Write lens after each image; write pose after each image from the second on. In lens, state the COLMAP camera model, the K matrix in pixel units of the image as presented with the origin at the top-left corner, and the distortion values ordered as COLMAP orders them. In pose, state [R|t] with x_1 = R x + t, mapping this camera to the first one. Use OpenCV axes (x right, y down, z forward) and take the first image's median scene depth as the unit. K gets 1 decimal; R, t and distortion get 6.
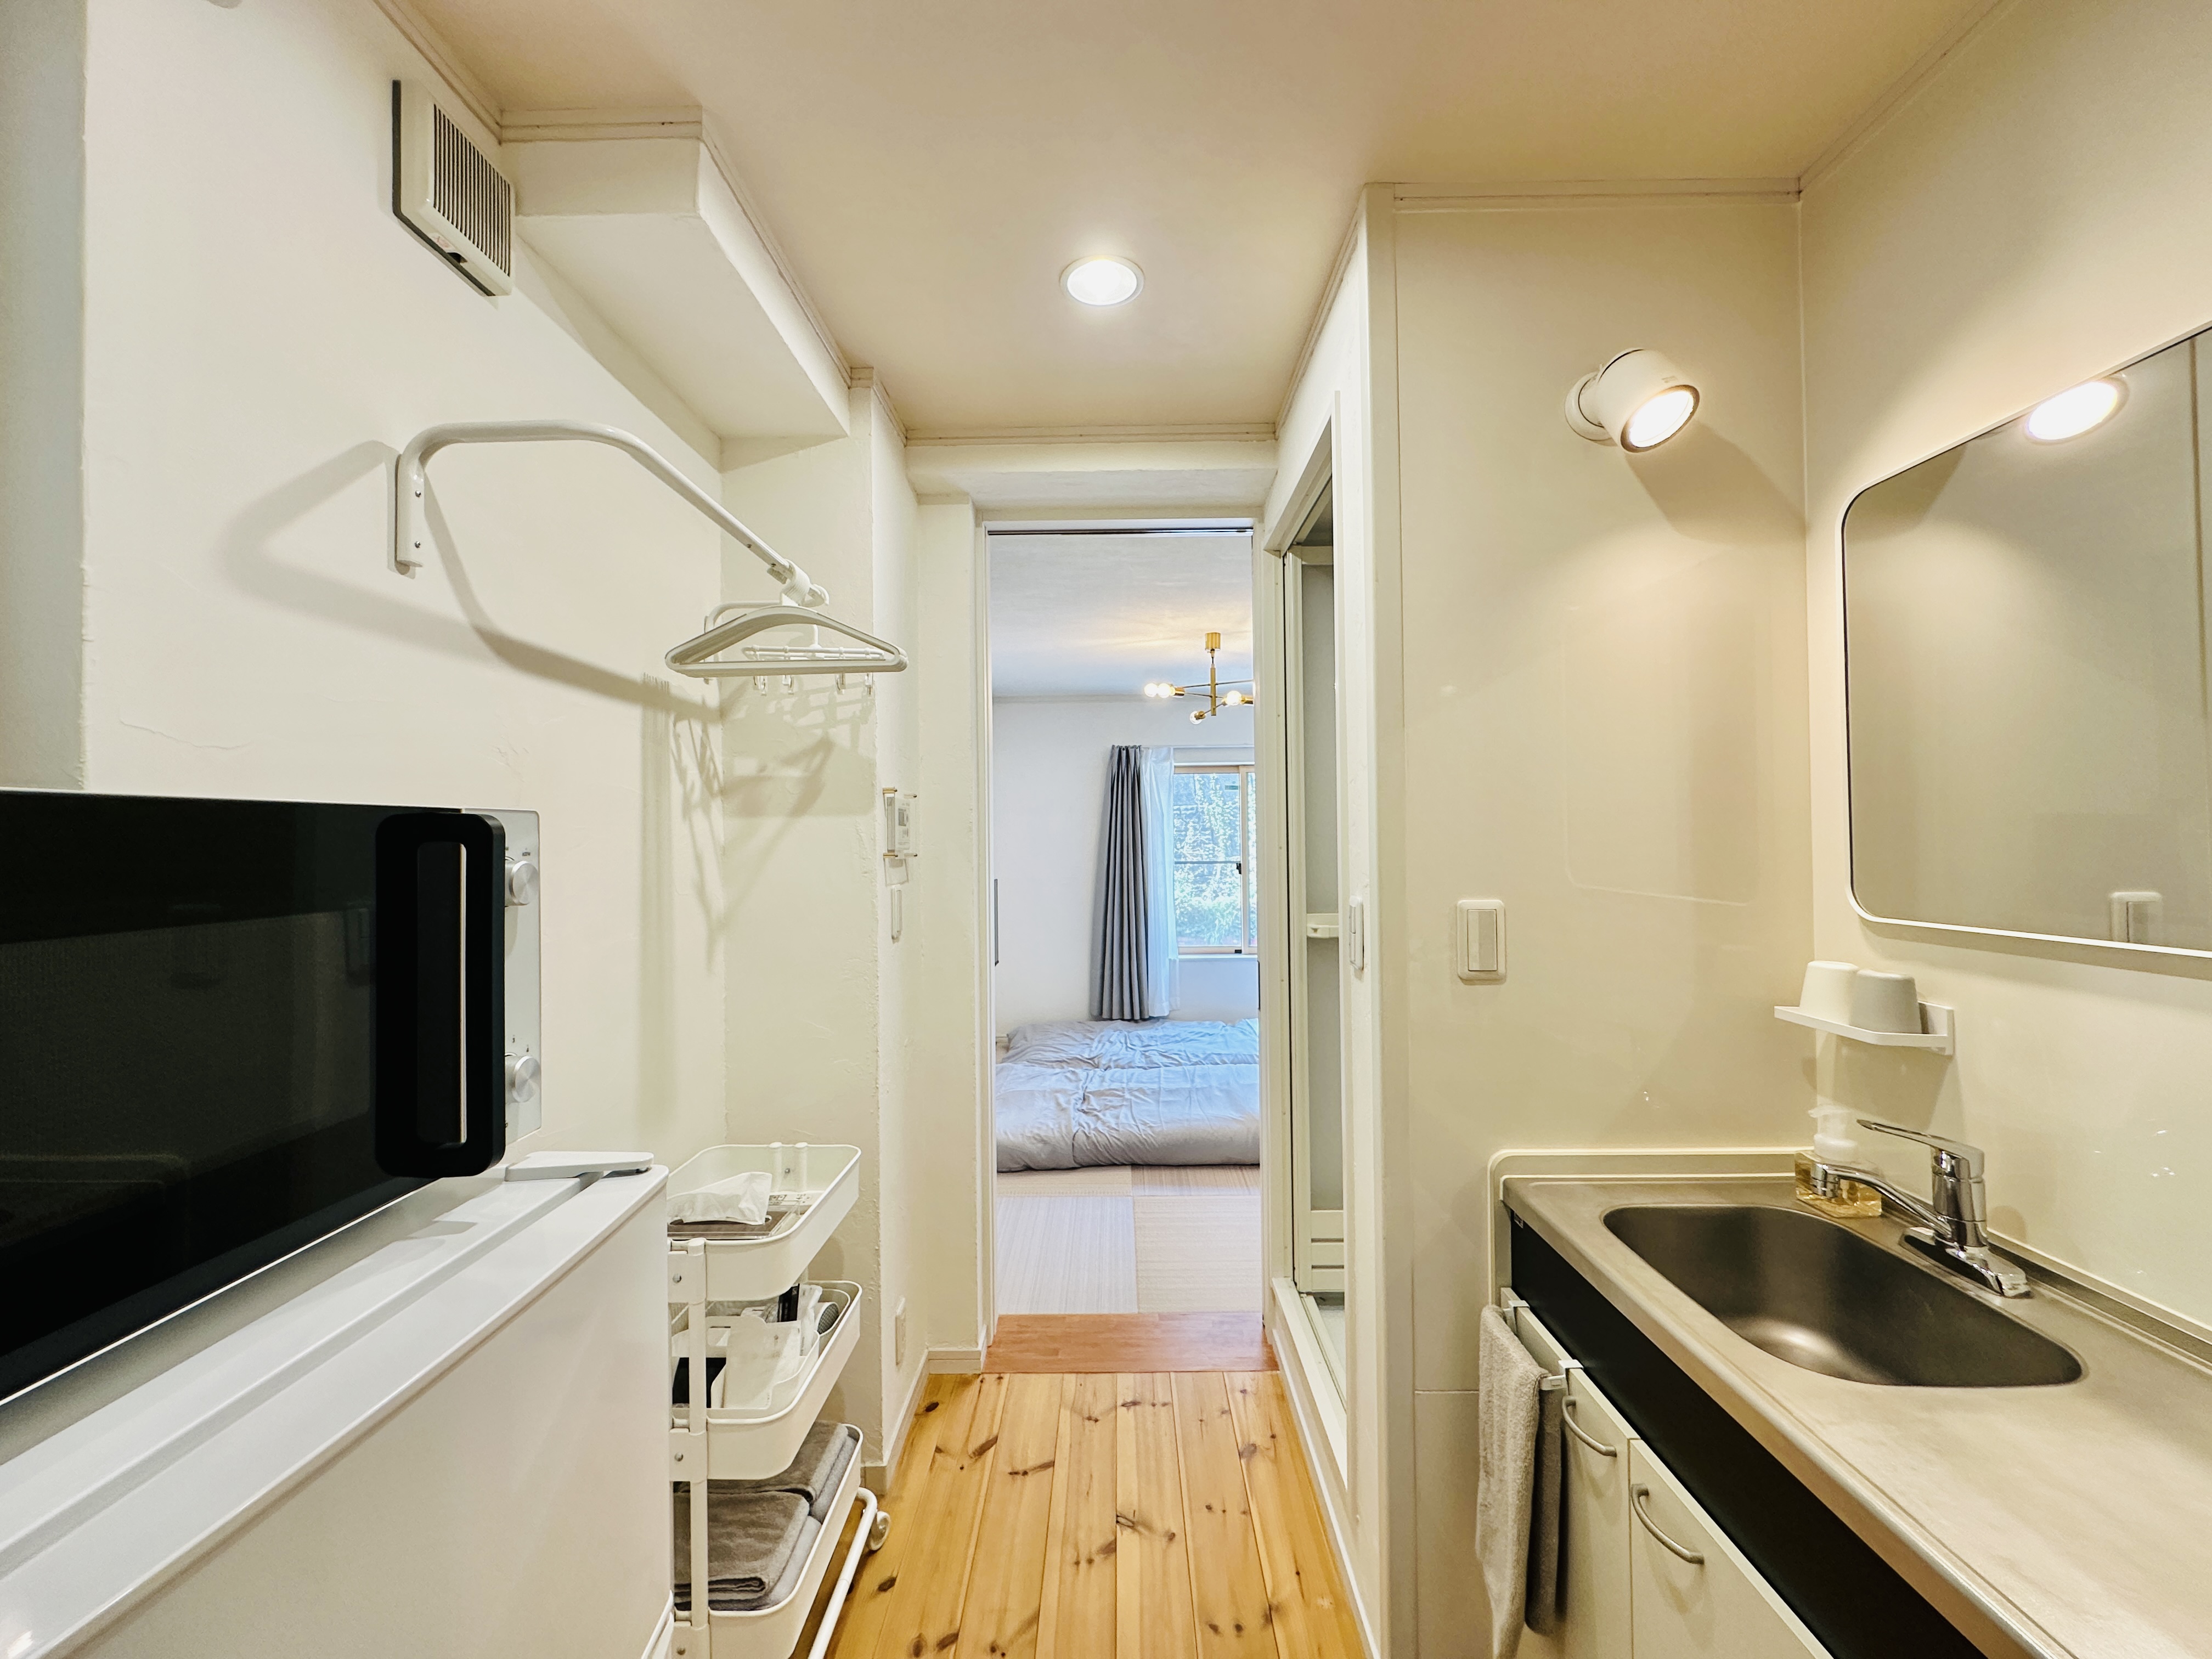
lens RADIAL K [[881.2, 0, 1106.0], [0, 881.2, 829.5], [0, 0, 1]] dist [-0.003119, 0.000806]
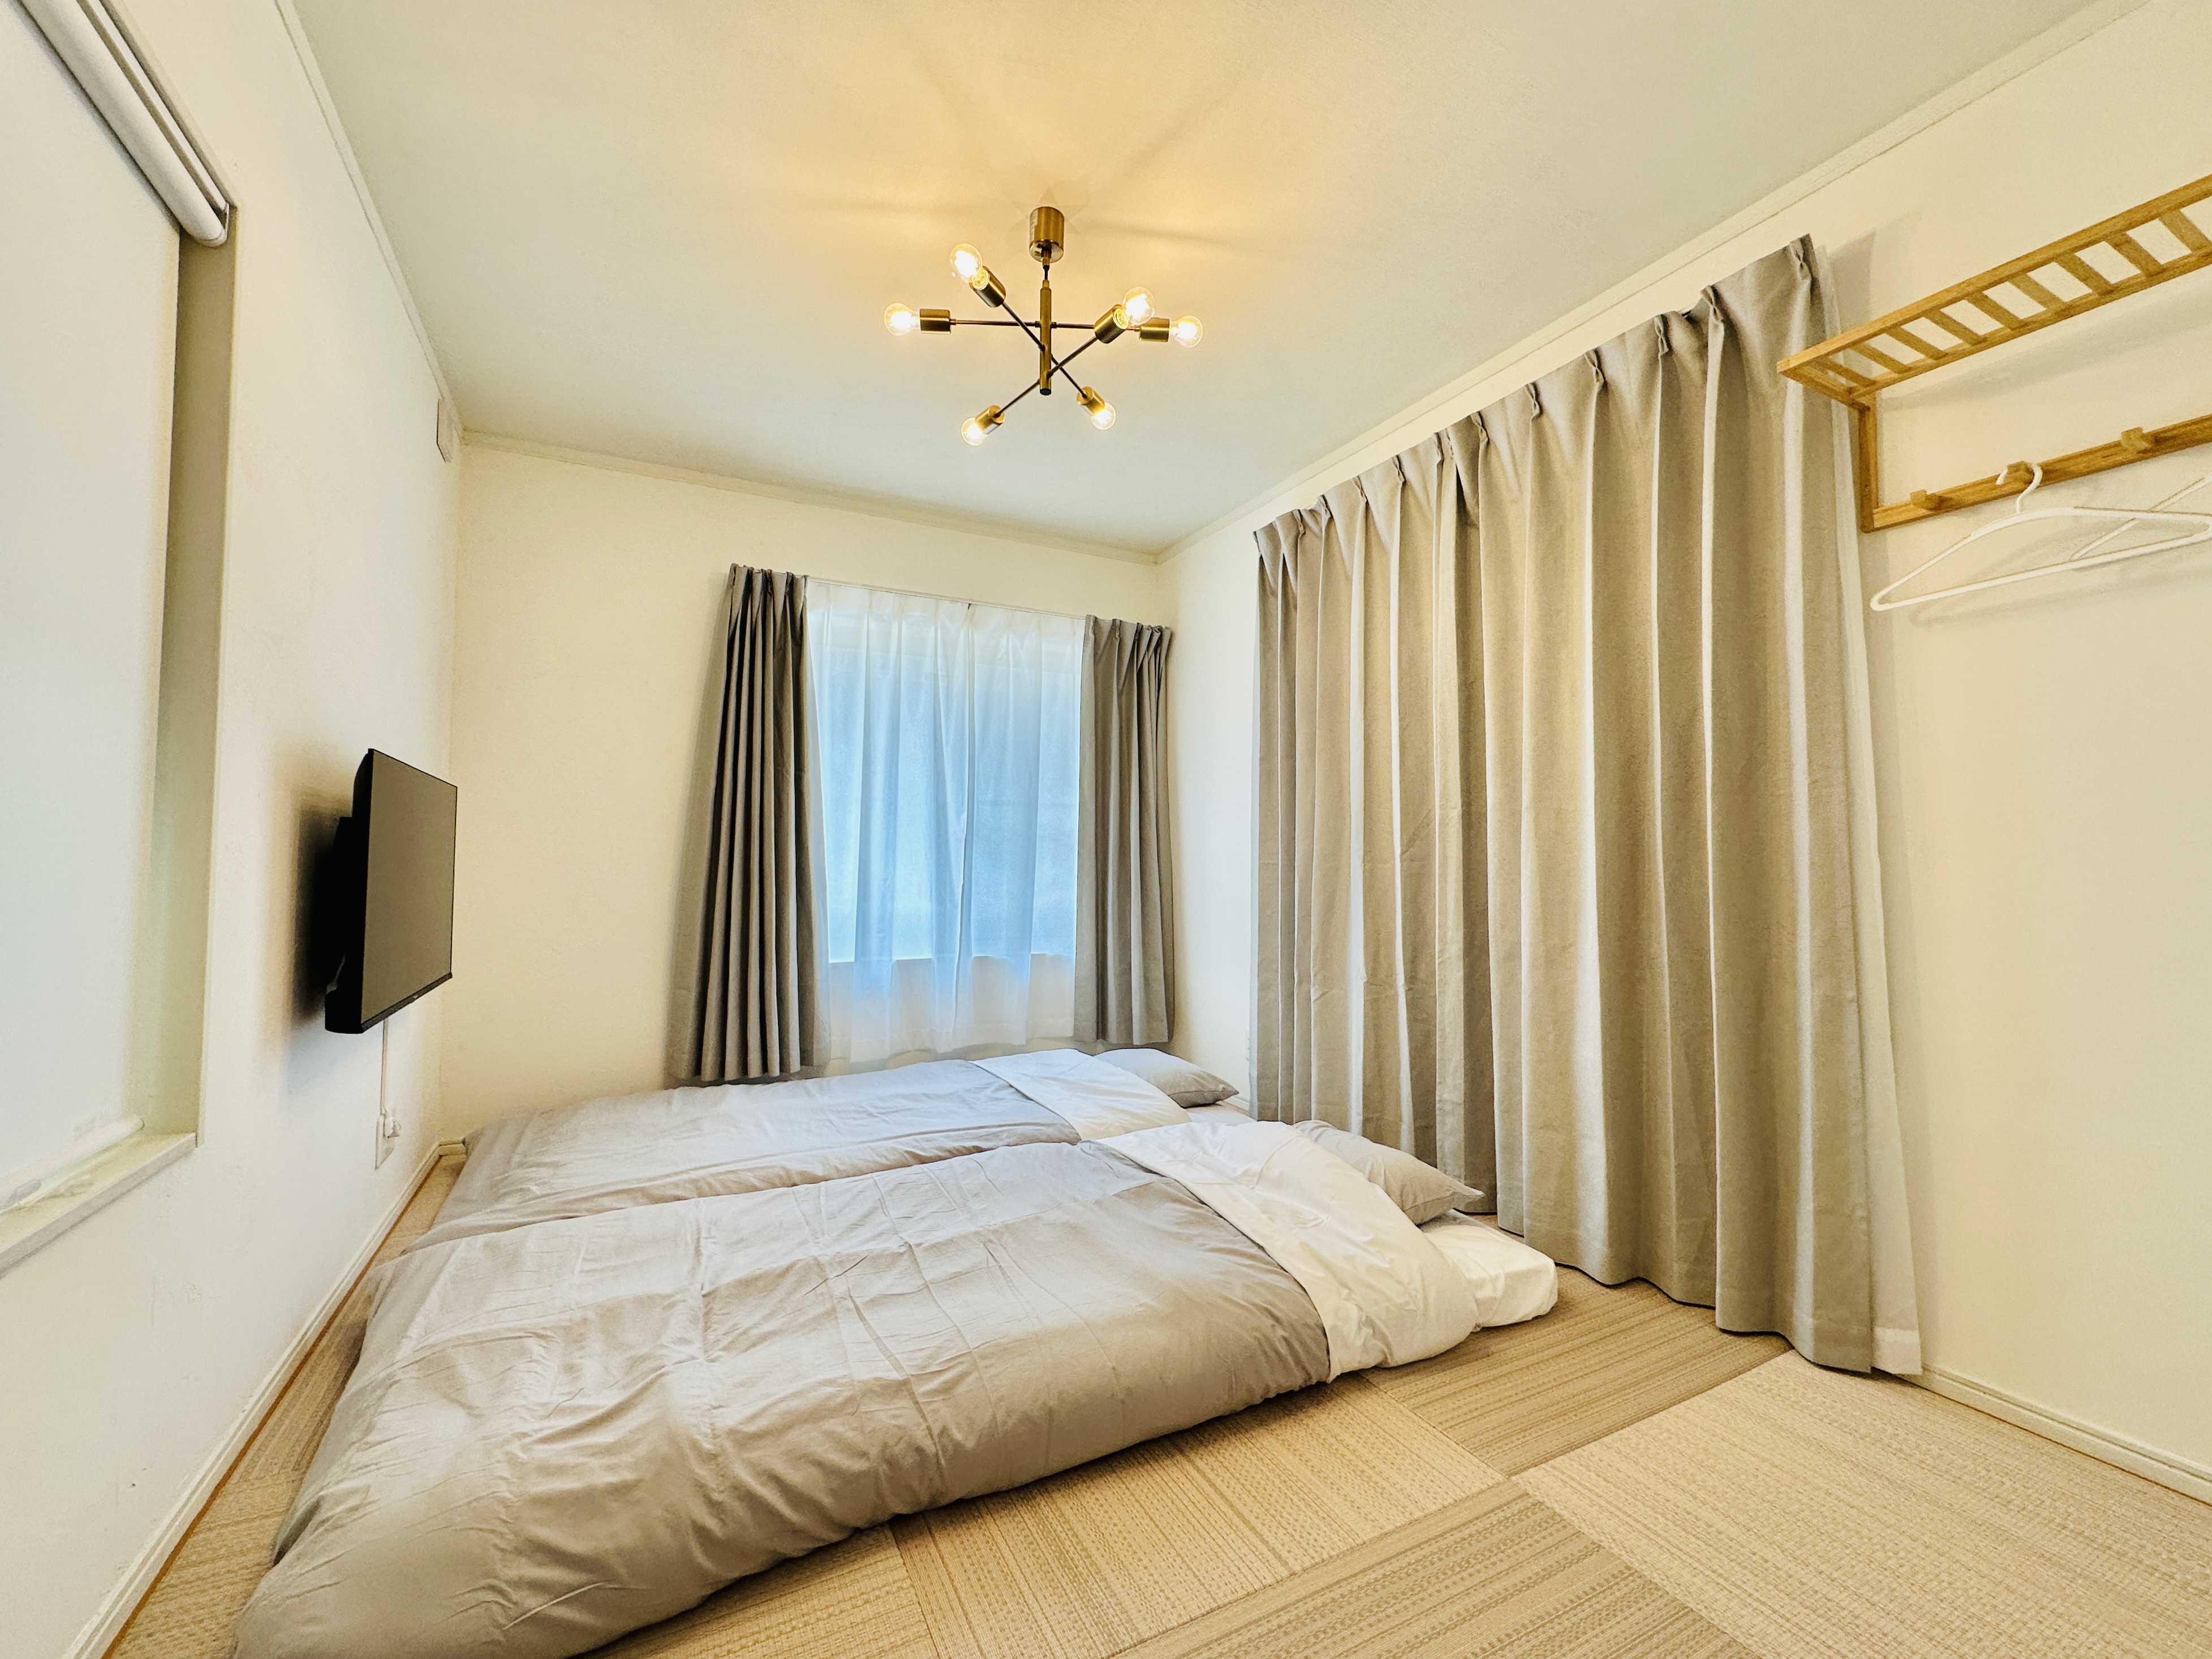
lens RADIAL K [[911.9, 0, 1106.0], [0, 911.9, 829.5], [0, 0, 1]] dist [-0.002818, 0.000247]
pose [[0.886675, 0.030868, 0.461362, -0.044008], [-0.016096, 0.999225, -0.035920, 0.082817], [-0.462113, 0.024423, 0.886485, 0.422346]]
